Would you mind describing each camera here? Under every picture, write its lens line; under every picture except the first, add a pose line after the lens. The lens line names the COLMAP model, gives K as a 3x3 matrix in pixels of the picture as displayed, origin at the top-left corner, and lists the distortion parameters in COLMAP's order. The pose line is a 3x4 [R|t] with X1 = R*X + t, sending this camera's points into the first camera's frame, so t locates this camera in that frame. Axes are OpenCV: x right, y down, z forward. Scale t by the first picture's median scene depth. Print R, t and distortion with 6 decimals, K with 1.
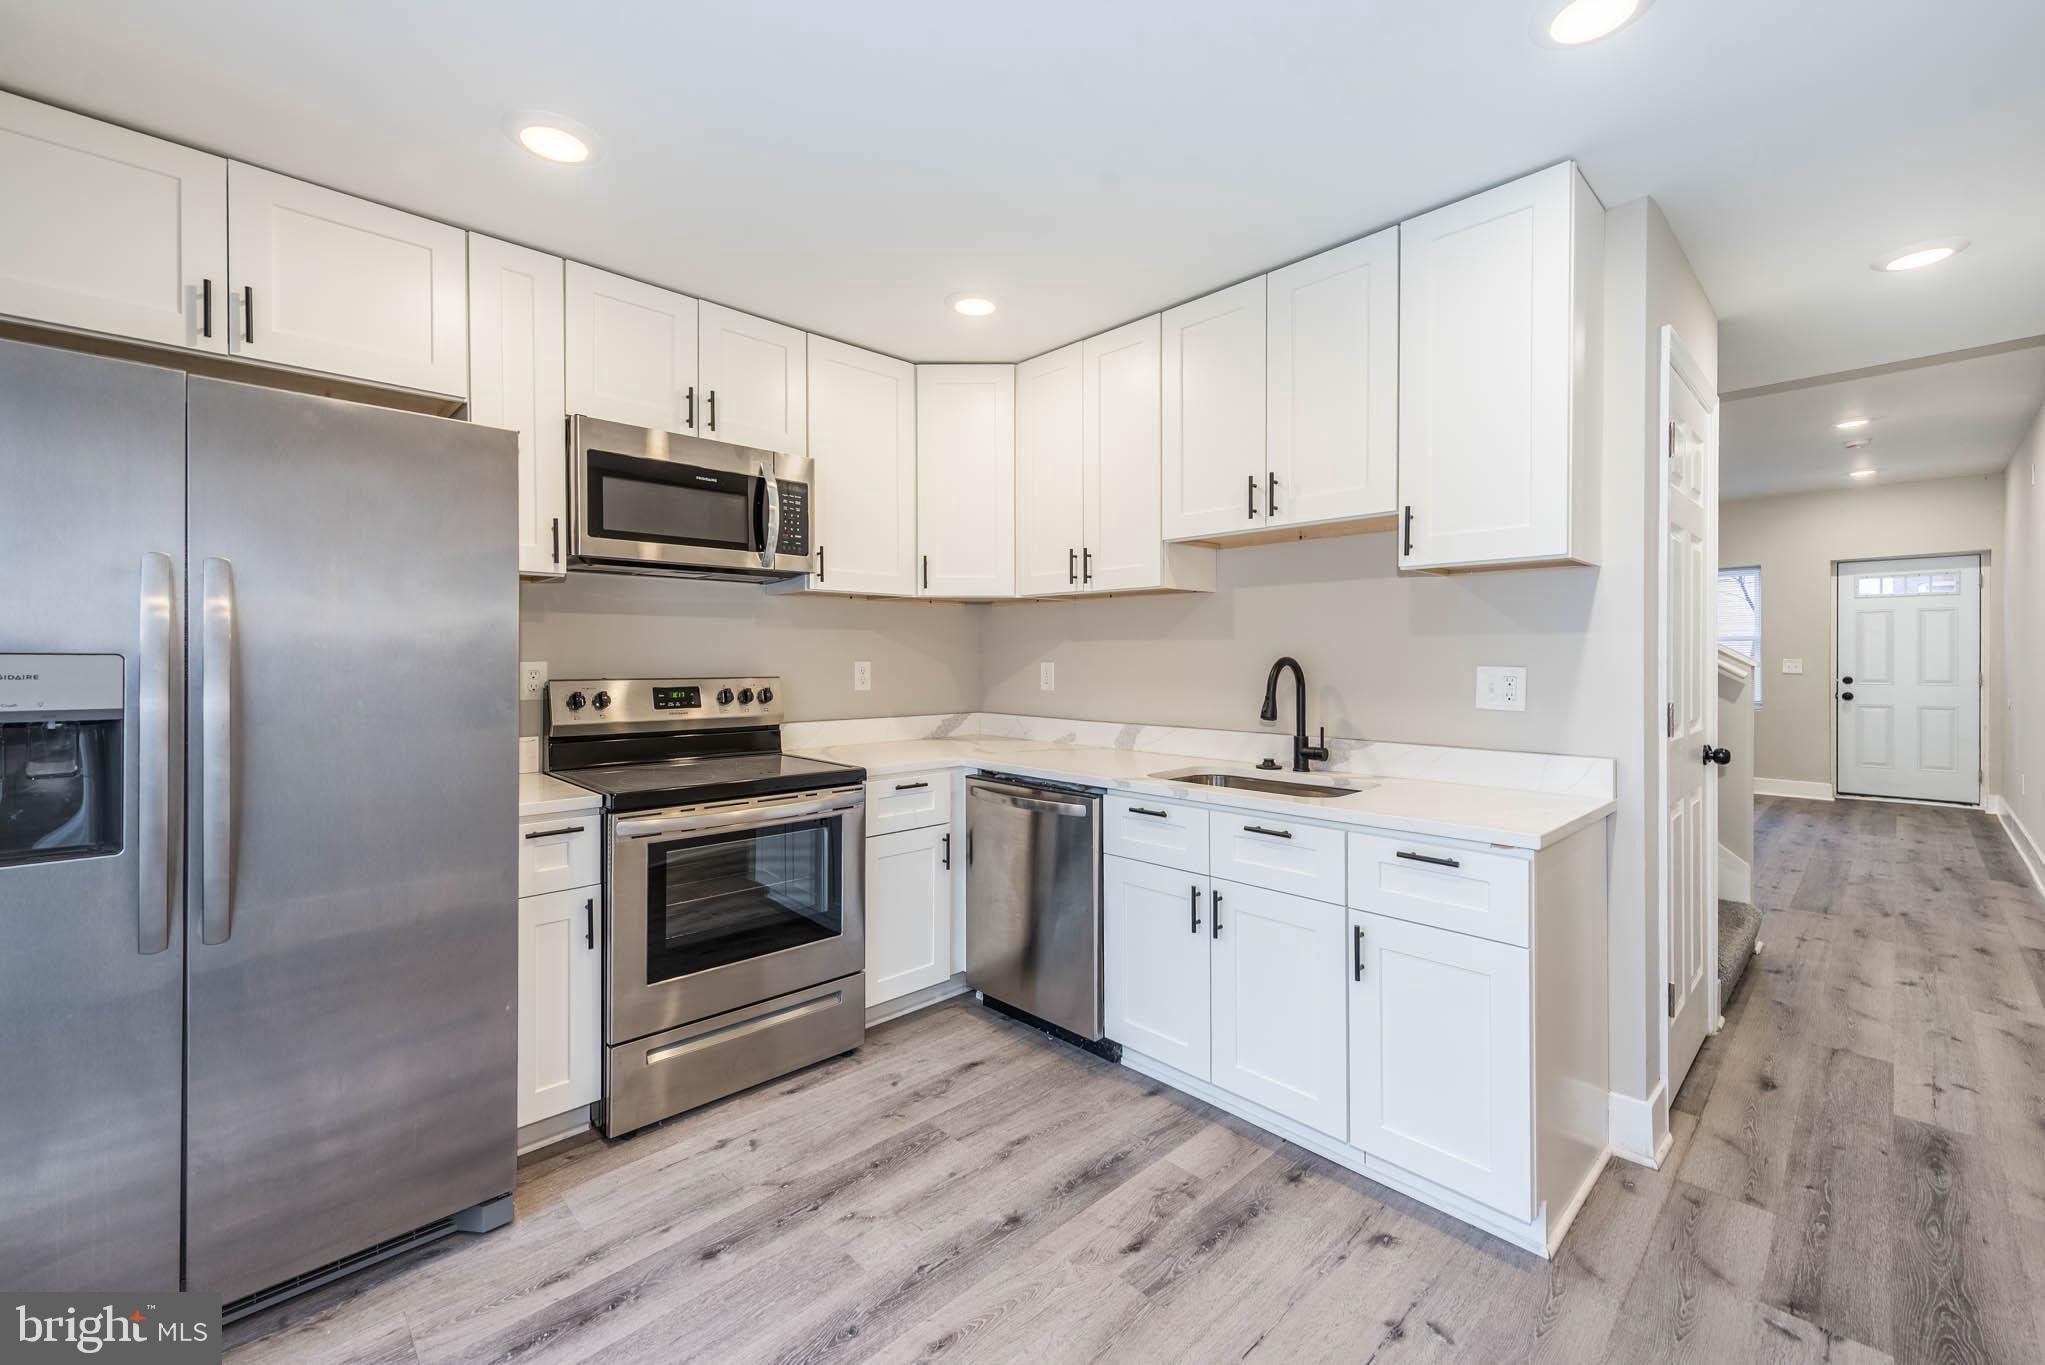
lens RADIAL K [[861.9, 0, 1017.0], [0, 861.9, 658.0], [0, 0, 1]] dist [0.018670, -0.006474]
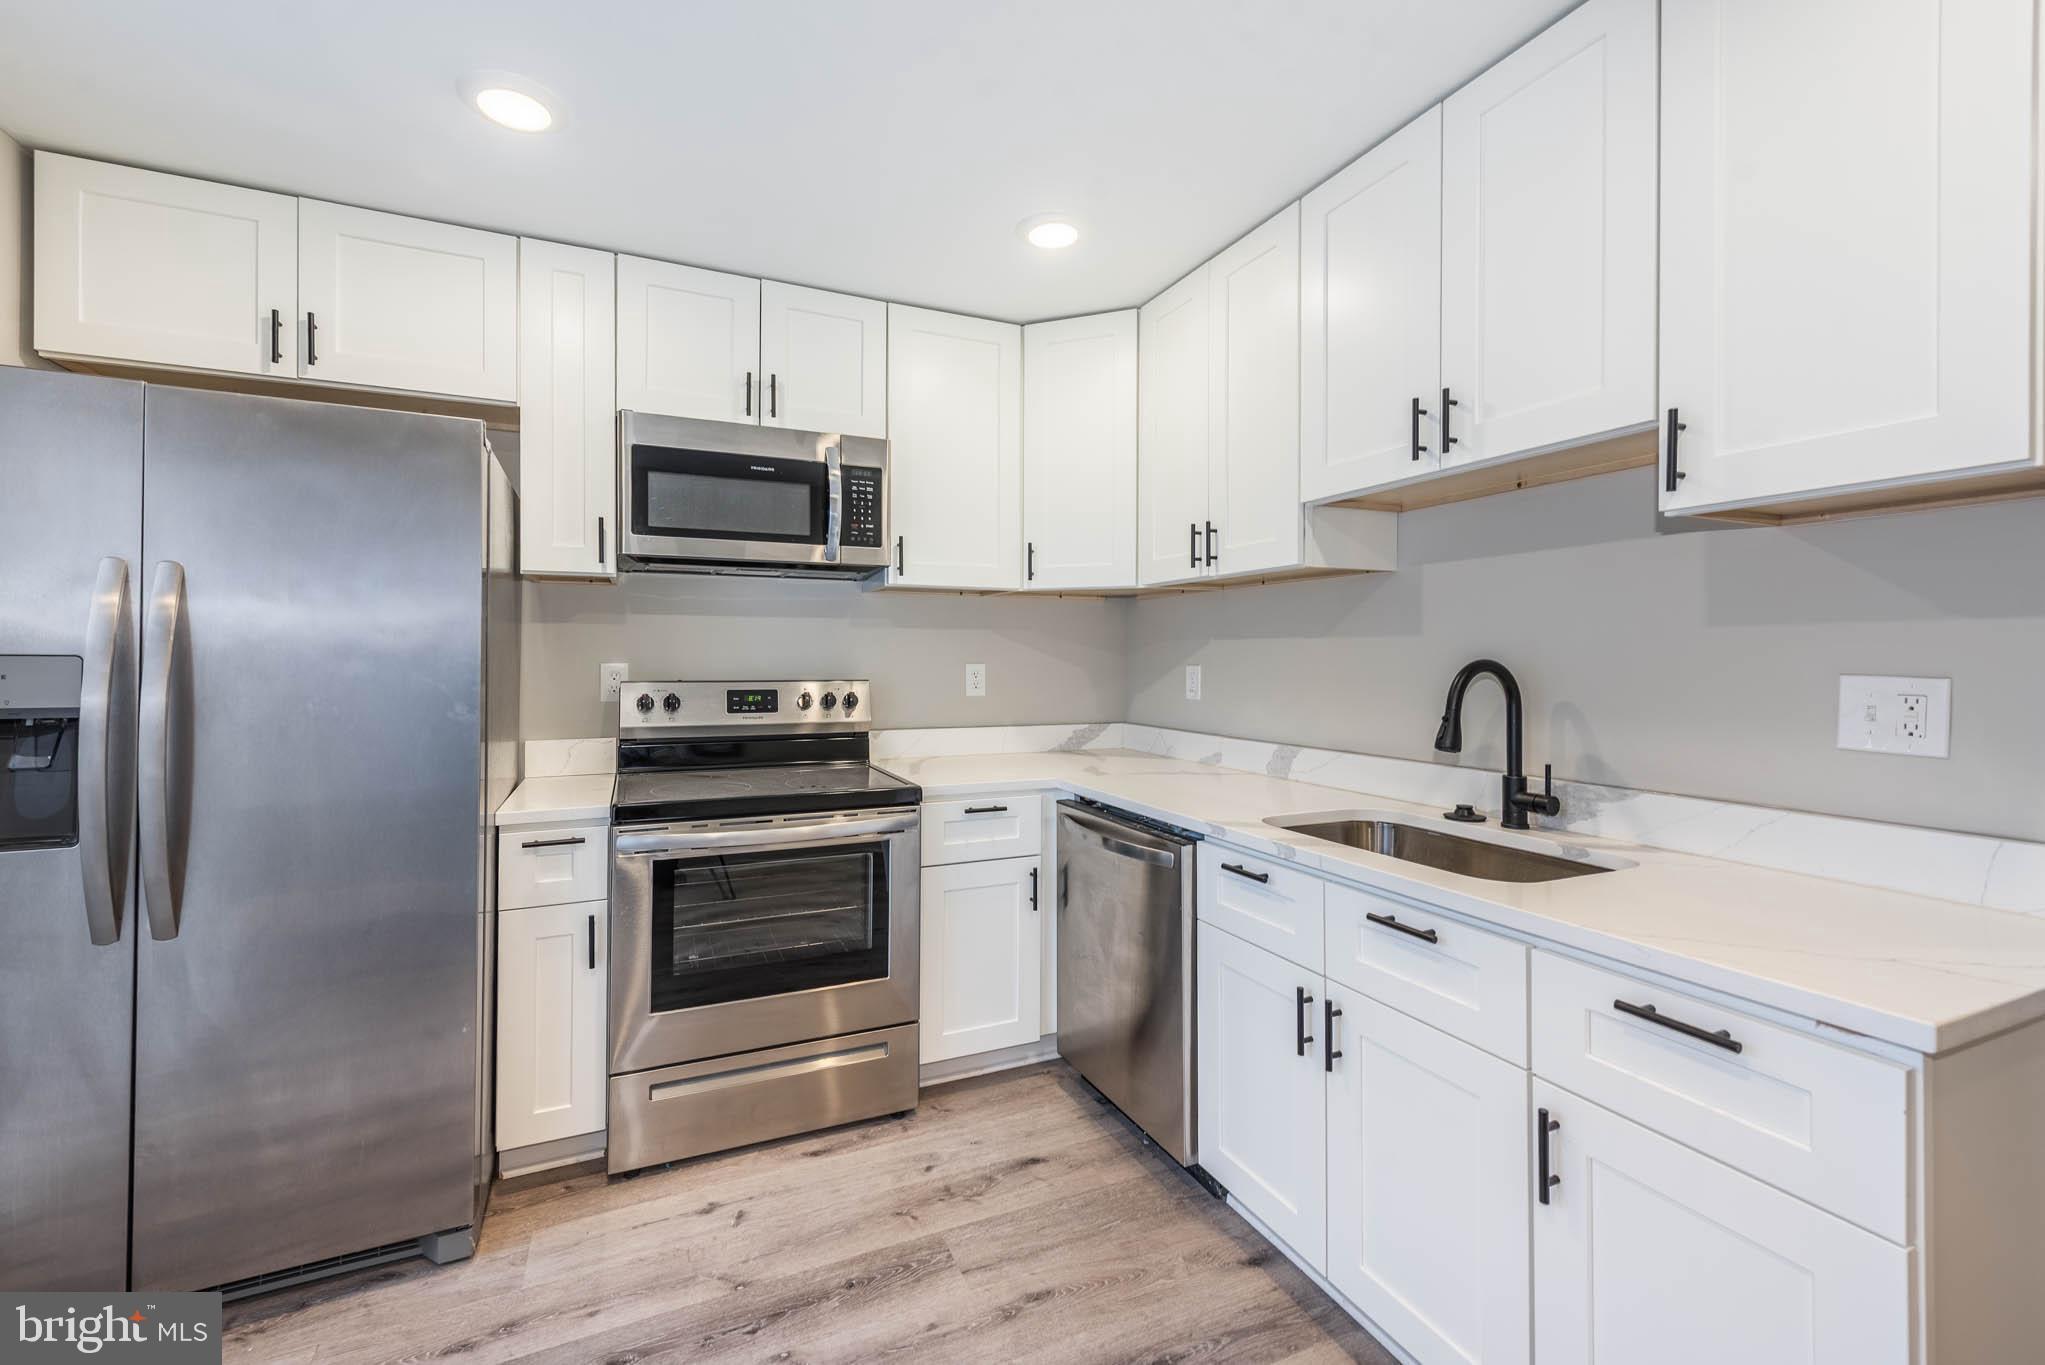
lens RADIAL K [[825.0, 0, 989.7], [0, 825.0, 655.4], [0, 0, 1]] dist [0.017121, -0.006155]
pose [[0.931408, -0.000561, -0.363978, 0.202682], [-0.001512, 0.999984, -0.005411, -0.000344], [0.363975, 0.005591, 0.931392, 0.267264]]
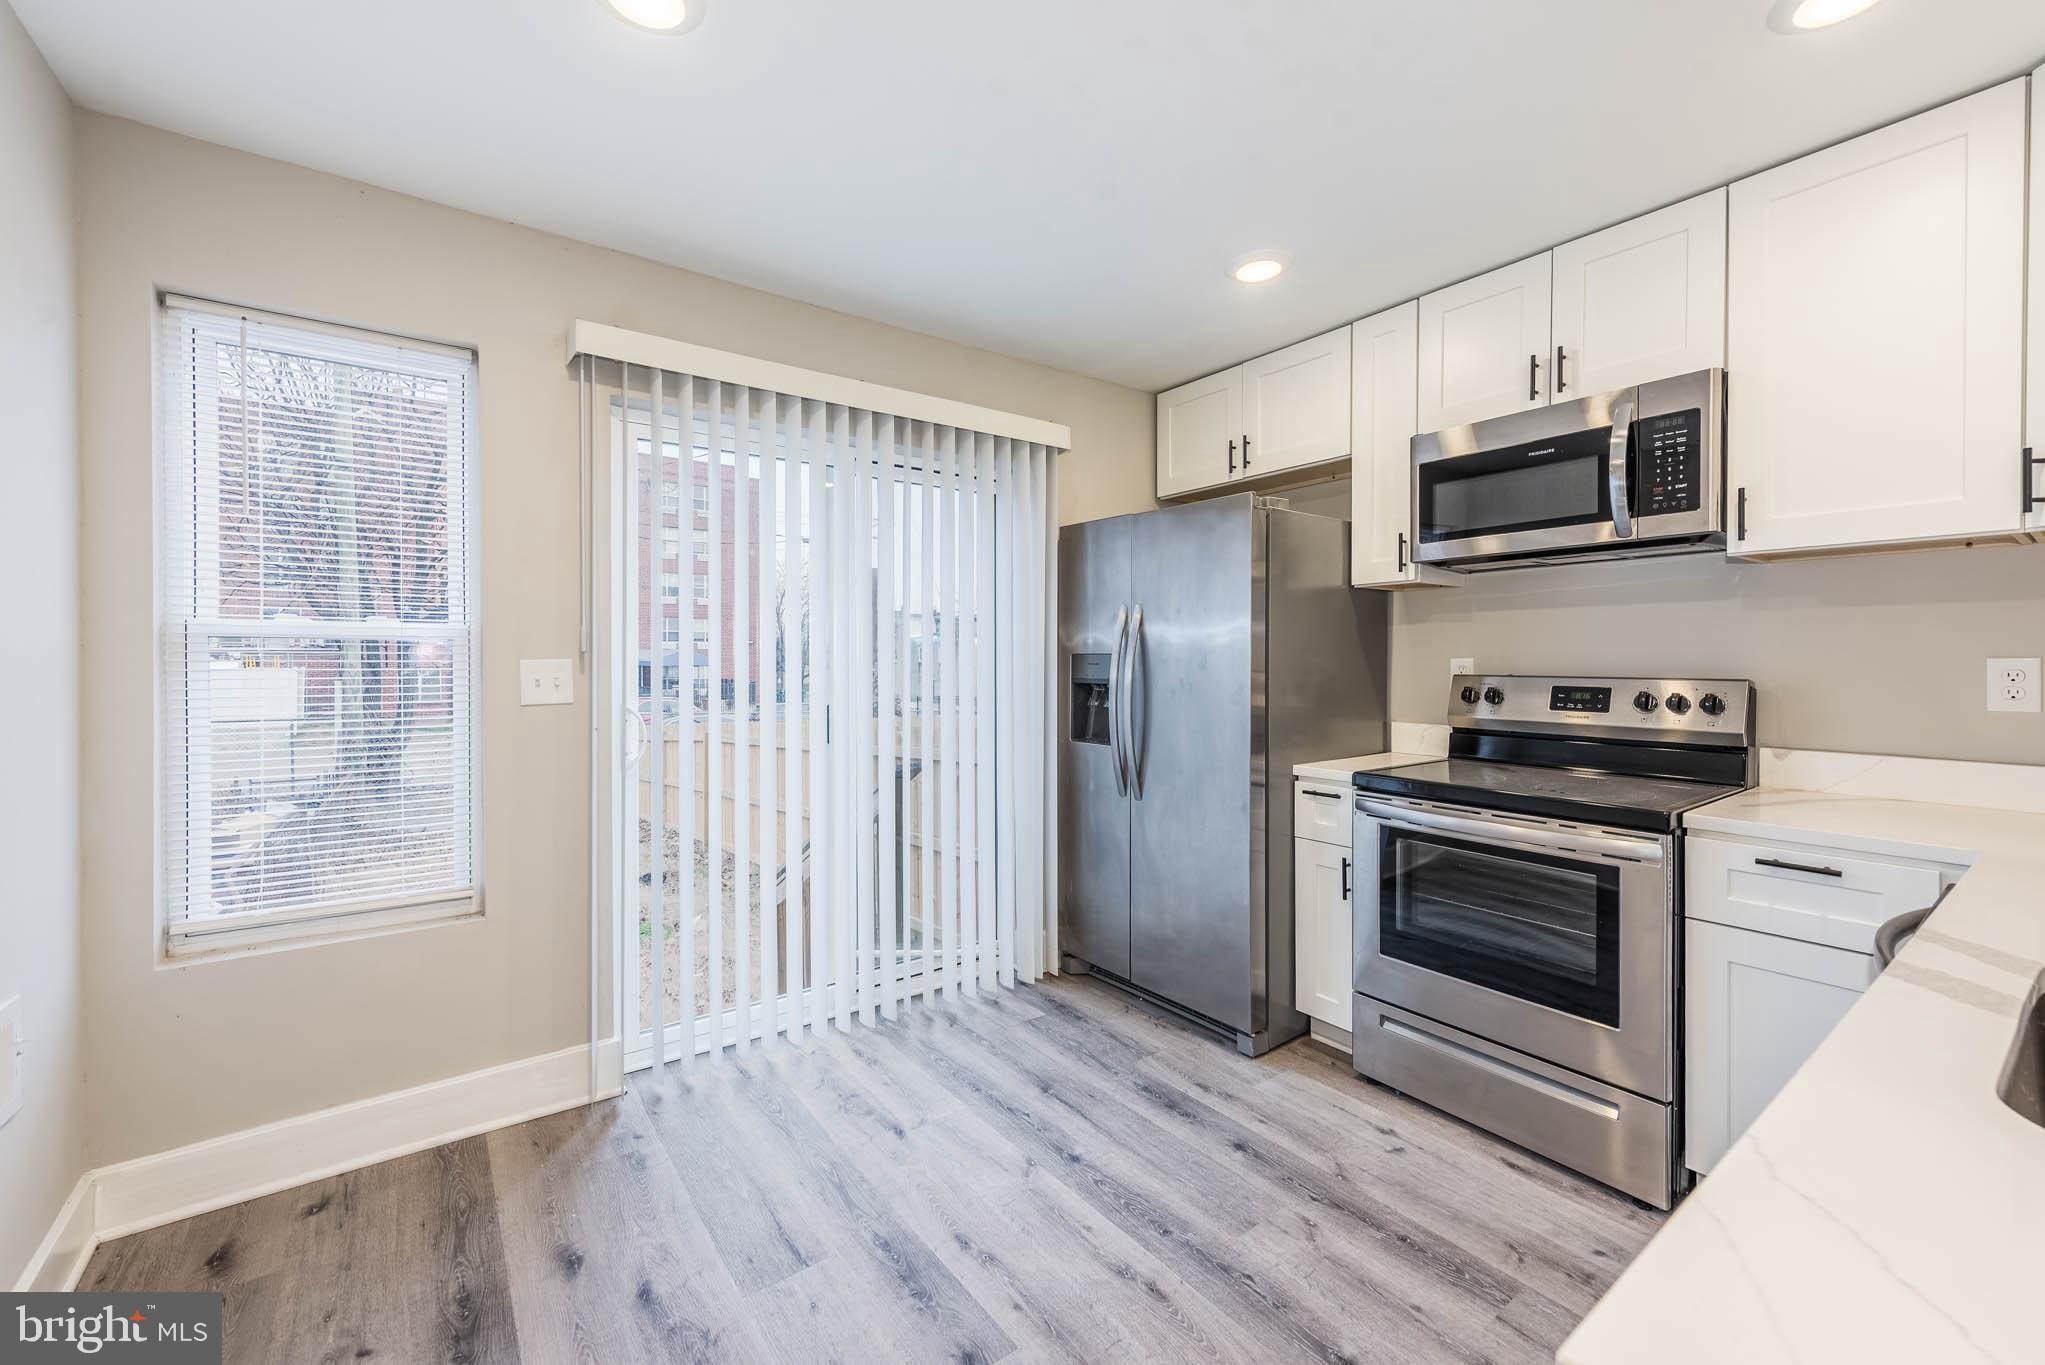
lens RADIAL K [[861.9, 0, 1017.0], [0, 861.9, 658.0], [0, 0, 1]] dist [0.018670, -0.006474]
pose [[-0.173477, -0.000404, -0.984838, 0.635729], [0.002770, 0.999996, -0.000898, 0.003891], [0.984834, -0.002883, -0.173475, 0.647095]]
